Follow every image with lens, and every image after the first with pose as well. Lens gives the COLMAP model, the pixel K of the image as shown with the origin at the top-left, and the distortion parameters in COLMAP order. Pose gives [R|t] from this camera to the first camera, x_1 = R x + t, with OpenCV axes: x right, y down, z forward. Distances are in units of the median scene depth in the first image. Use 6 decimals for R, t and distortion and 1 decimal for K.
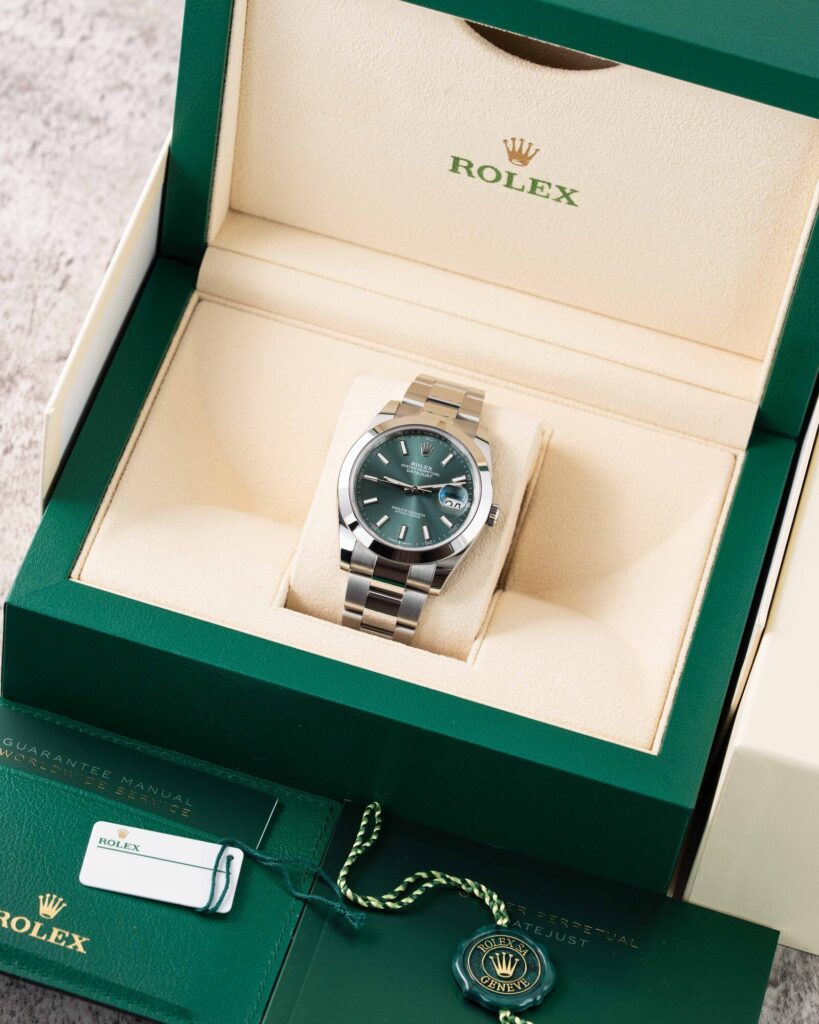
lens RADIAL K [[4140.3, 0, 409.4], [0, 4140.3, 512.8], [0, 0, 1]] dist [0.071471, 0.000000]
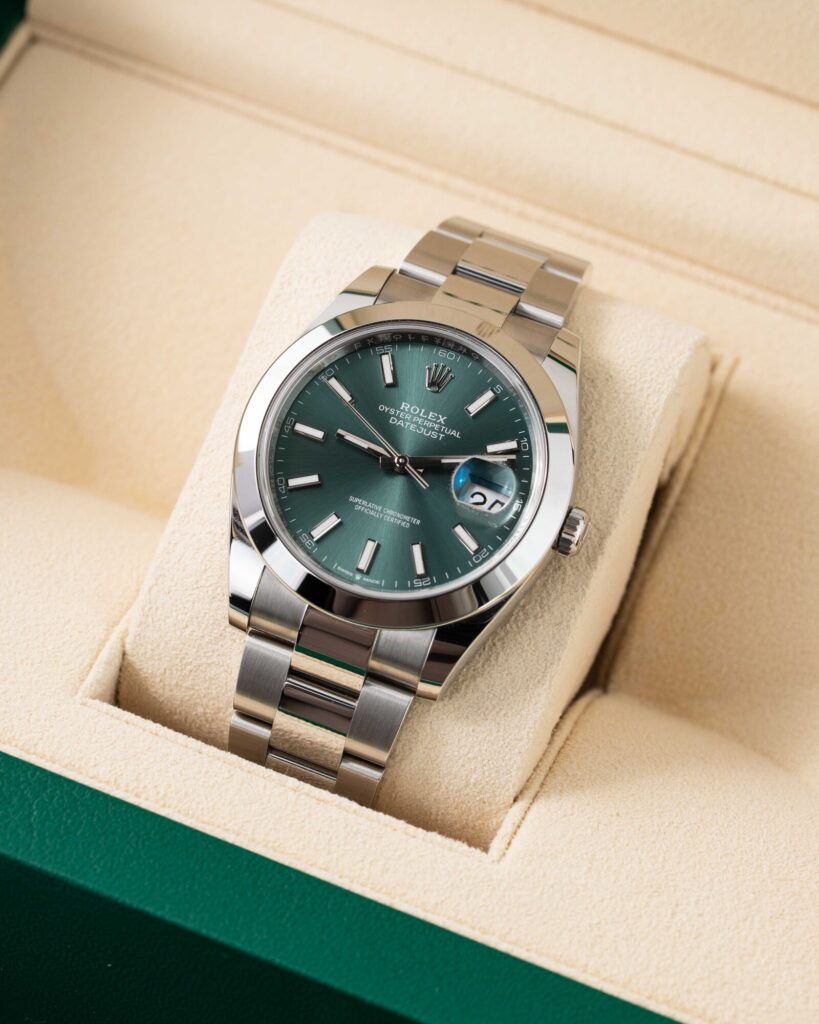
lens RADIAL K [[4140.3, 0, 410.8], [0, 4140.3, 509.7], [0, 0, 1]] dist [0.071471, 0.000000]
pose [[0.991926, 0.071574, -0.104689, 0.049761], [-0.070581, 0.997419, 0.013168, -0.006523], [0.105361, -0.005672, 0.994418, 0.545529]]
